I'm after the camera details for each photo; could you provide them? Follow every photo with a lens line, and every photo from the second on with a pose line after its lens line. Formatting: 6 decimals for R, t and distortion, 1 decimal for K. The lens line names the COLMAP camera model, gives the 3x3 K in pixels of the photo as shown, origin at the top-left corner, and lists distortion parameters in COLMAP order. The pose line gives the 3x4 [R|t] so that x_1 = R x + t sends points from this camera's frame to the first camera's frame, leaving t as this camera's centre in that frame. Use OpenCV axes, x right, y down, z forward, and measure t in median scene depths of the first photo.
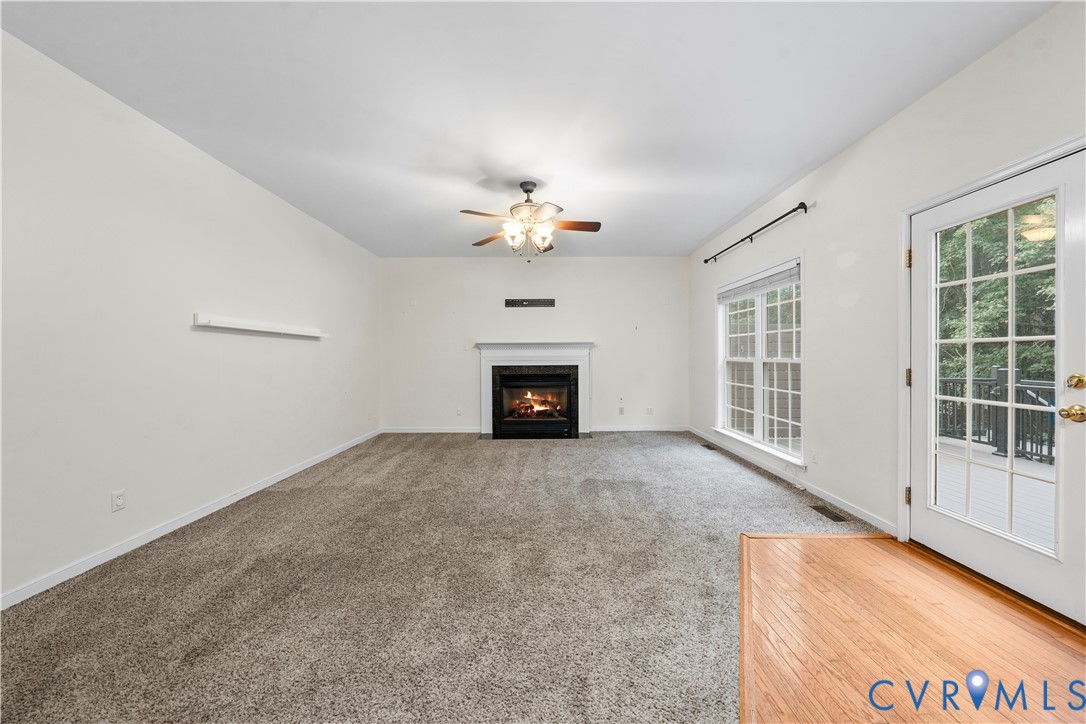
lens RADIAL K [[382.1, 0, 543.2], [0, 382.1, 357.8], [0, 0, 1]] dist [-0.003143, -0.000645]
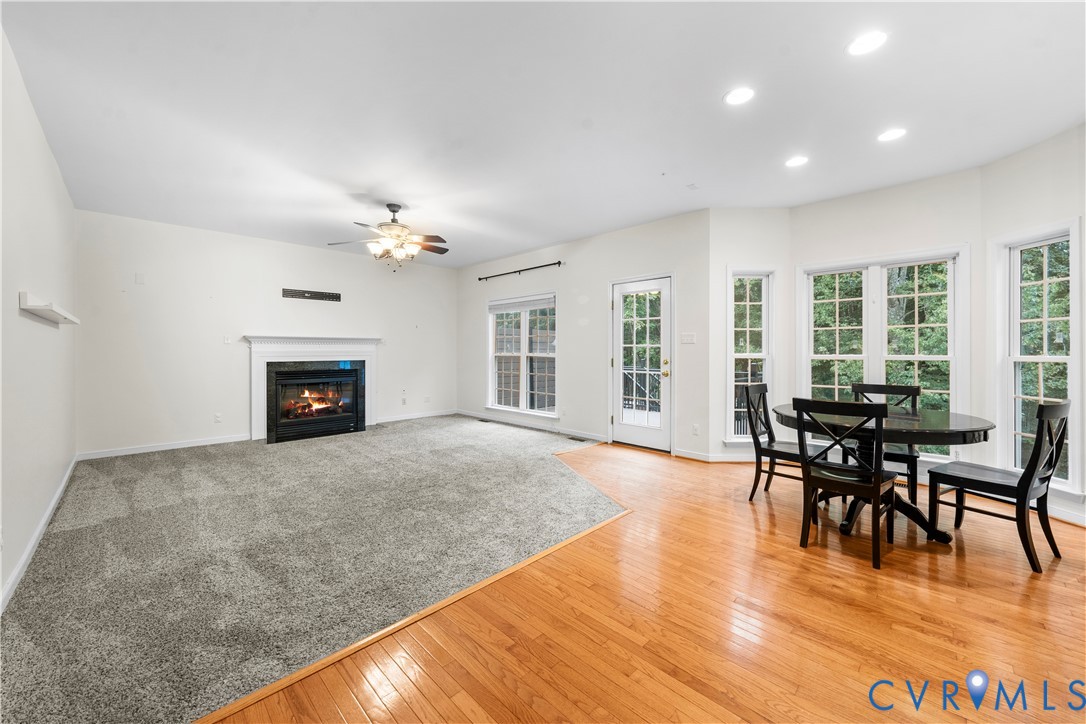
lens RADIAL K [[411.0, 0, 543.6], [0, 411.0, 352.0], [0, 0, 1]] dist [-0.005773, 0.000114]
pose [[0.710870, 0.002956, 0.703317, -0.588450], [-0.000098, 0.999992, -0.004104, 0.002308], [-0.703324, 0.002849, 0.710864, -0.218114]]
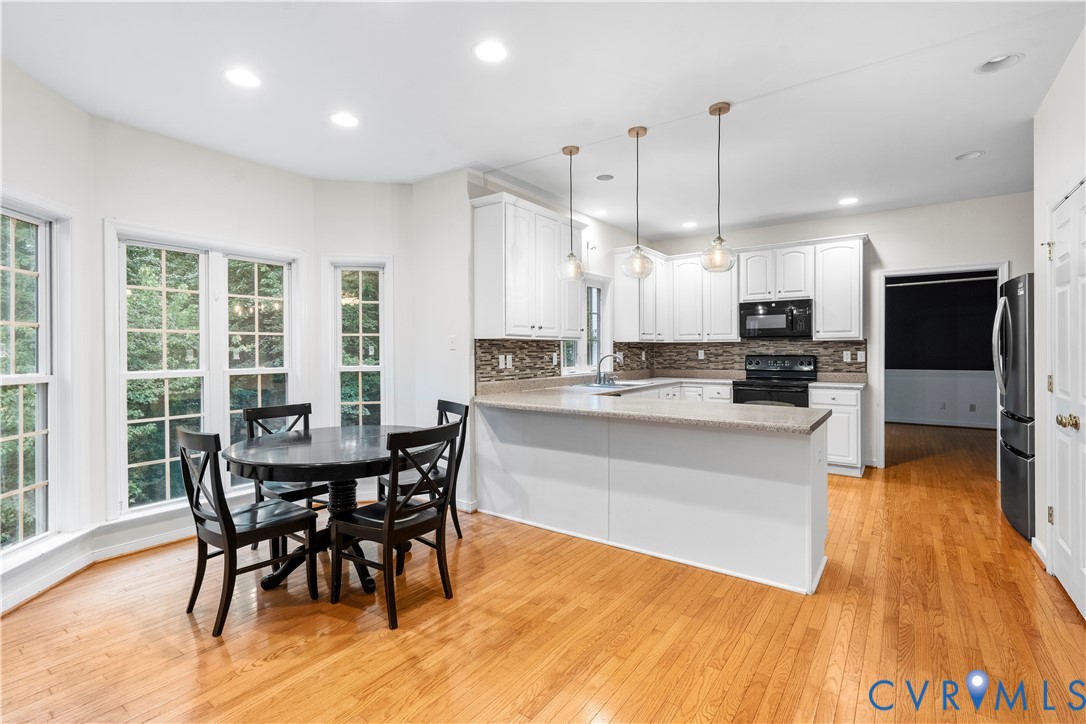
lens RADIAL K [[501.5, 0, 543.8], [0, 501.5, 351.2], [0, 0, 1]] dist [0.002184, -0.000299]
pose [[-0.806789, 0.009723, 0.590759, -0.322316], [0.011401, 0.999935, -0.000887, -0.023459], [-0.590729, 0.006020, -0.806847, 0.380630]]
